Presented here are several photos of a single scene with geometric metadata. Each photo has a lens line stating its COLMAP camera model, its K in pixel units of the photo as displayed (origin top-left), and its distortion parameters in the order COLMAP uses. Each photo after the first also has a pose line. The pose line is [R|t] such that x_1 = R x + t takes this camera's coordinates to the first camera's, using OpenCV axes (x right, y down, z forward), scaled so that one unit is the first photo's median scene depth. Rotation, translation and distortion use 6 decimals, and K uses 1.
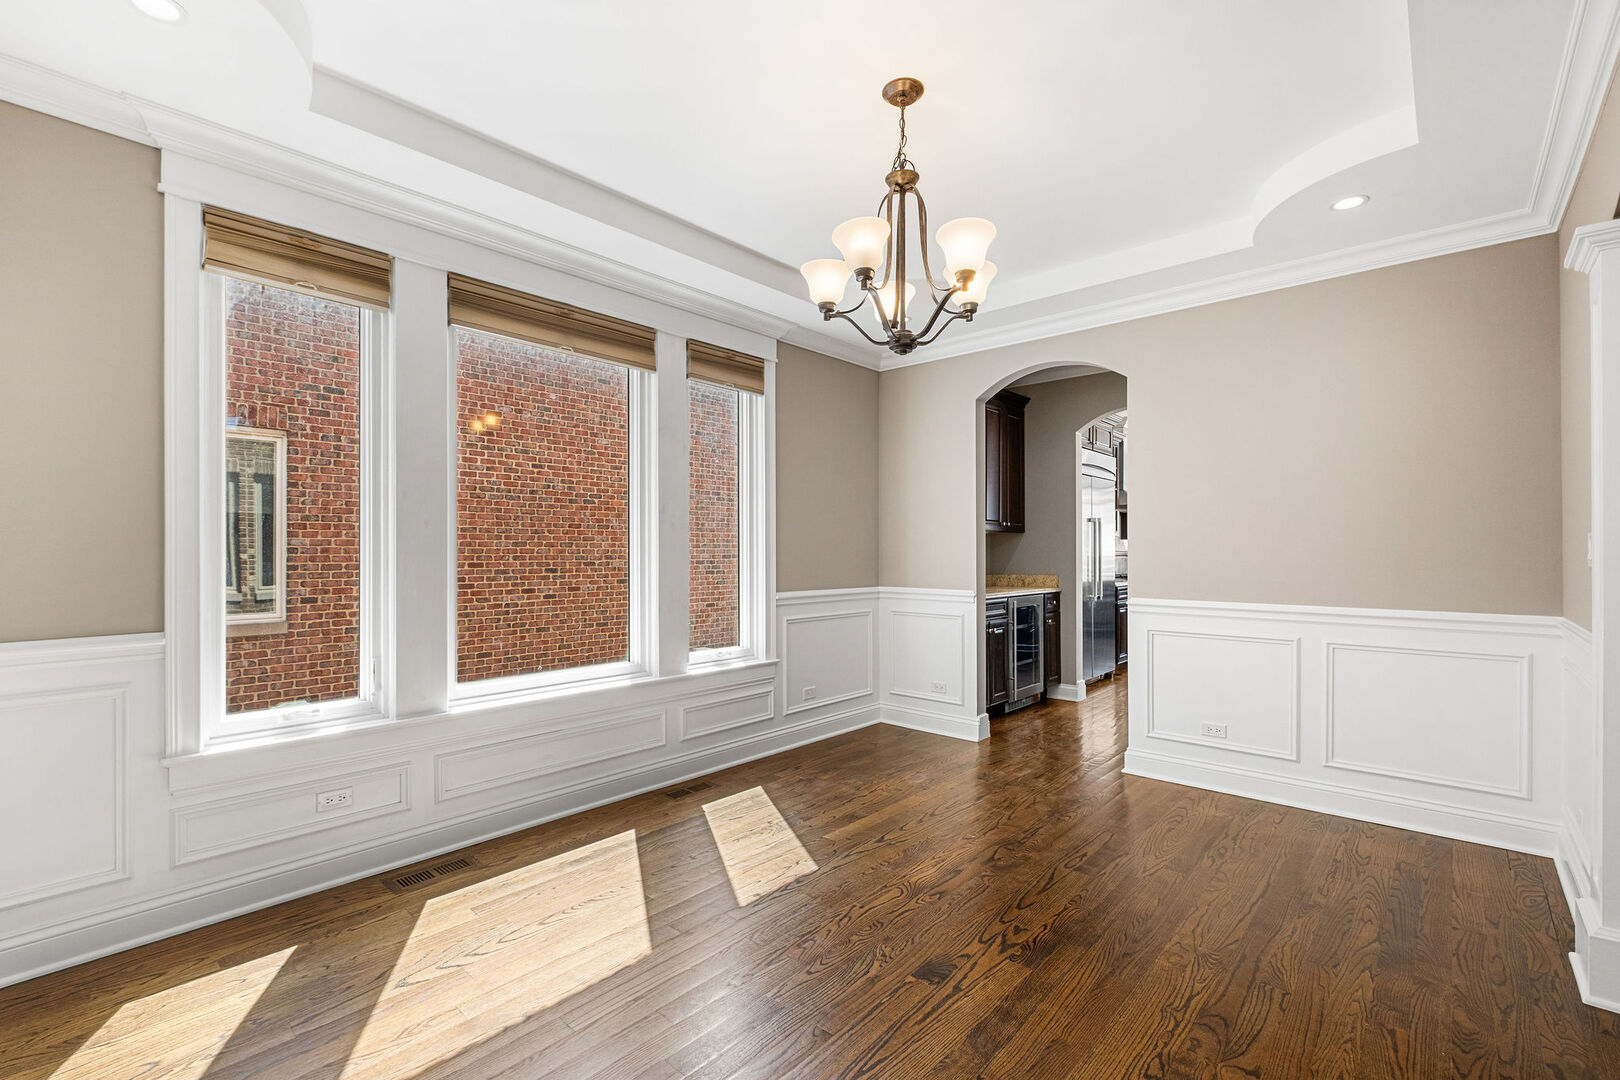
lens RADIAL K [[716.9, 0, 803.8], [0, 716.9, 548.5], [0, 0, 1]] dist [-0.001529, 0.000189]
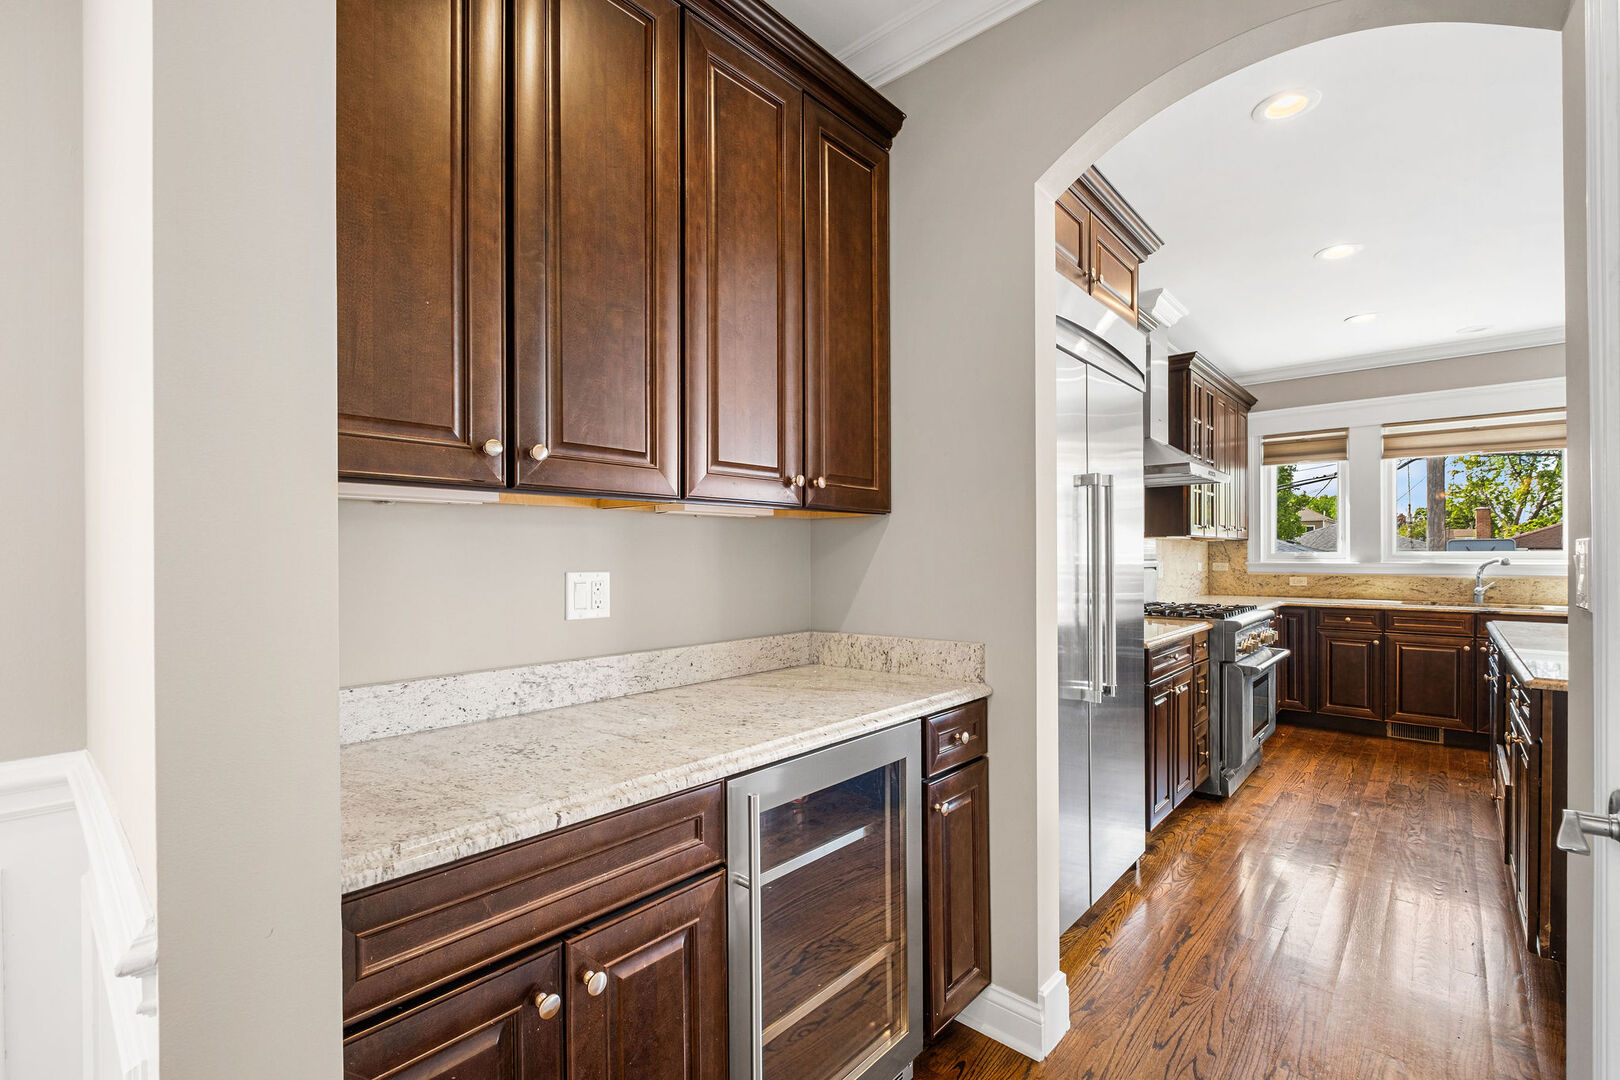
lens RADIAL K [[716.9, 0, 803.8], [0, 716.9, 548.5], [0, 0, 1]] dist [-0.001529, 0.000189]
pose [[0.999973, -0.004723, -0.005713, 0.279533], [0.004751, 0.999976, 0.004994, -0.007573], [0.005690, -0.005021, 0.999971, 0.685467]]
